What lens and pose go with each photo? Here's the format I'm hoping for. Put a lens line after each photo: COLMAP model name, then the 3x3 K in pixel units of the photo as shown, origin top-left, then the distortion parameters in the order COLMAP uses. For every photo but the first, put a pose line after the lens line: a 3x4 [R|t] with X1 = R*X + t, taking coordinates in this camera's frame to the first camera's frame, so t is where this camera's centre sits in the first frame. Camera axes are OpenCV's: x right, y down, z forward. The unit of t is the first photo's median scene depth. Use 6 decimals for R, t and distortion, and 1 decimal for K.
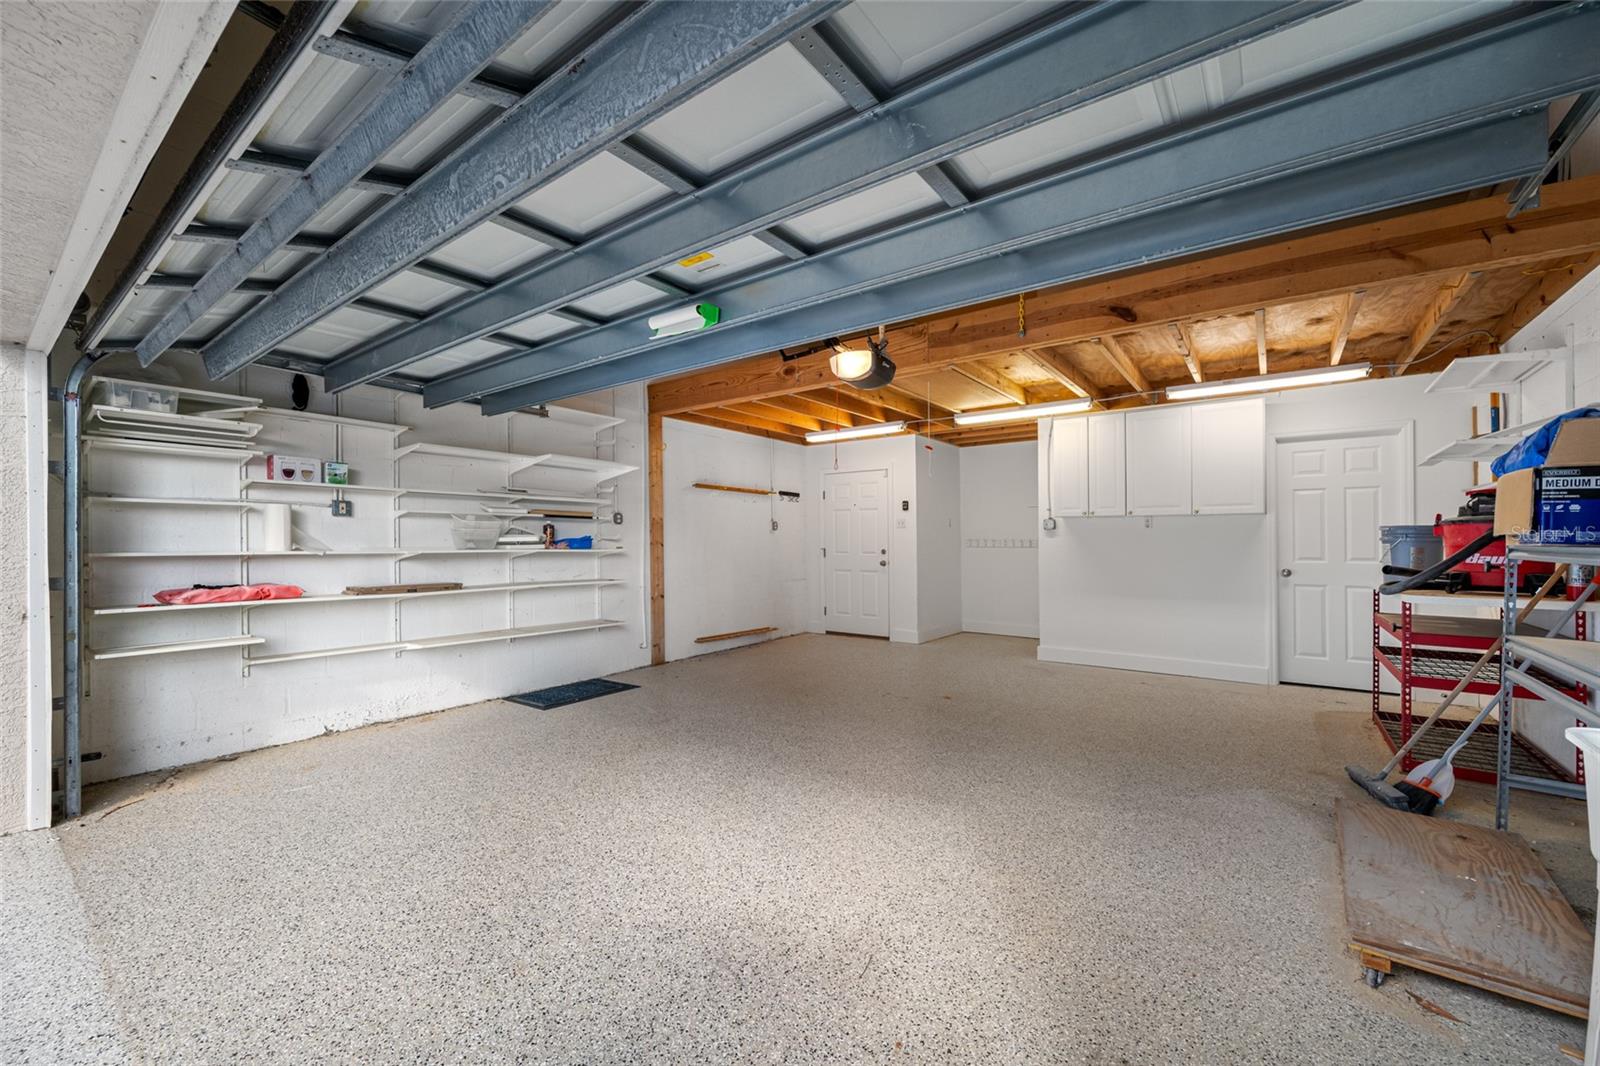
lens RADIAL K [[641.9, 0, 812.8], [0, 641.9, 533.8], [0, 0, 1]] dist [-0.002432, -0.000341]
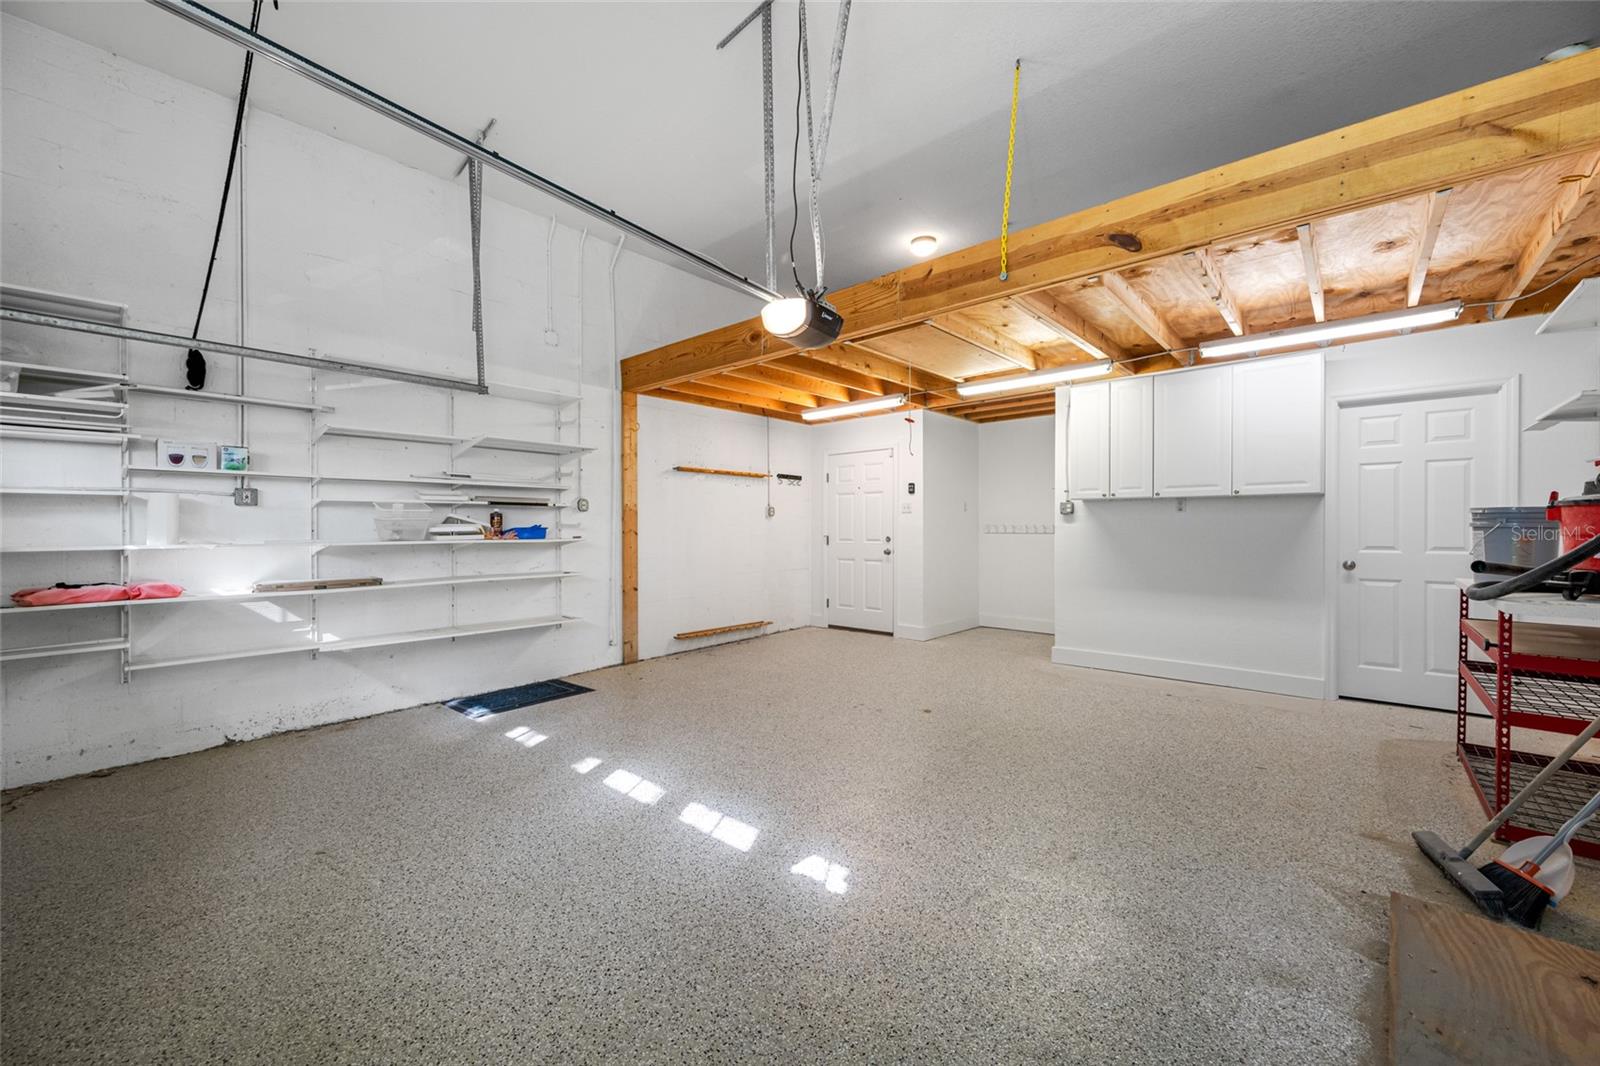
lens RADIAL K [[641.9, 0, 812.8], [0, 641.9, 533.8], [0, 0, 1]] dist [-0.002432, -0.000341]
pose [[0.997006, -0.004692, -0.077178, 0.127765], [0.006545, 0.999696, 0.023766, -0.003786], [0.077043, -0.024200, 0.996734, 0.139473]]
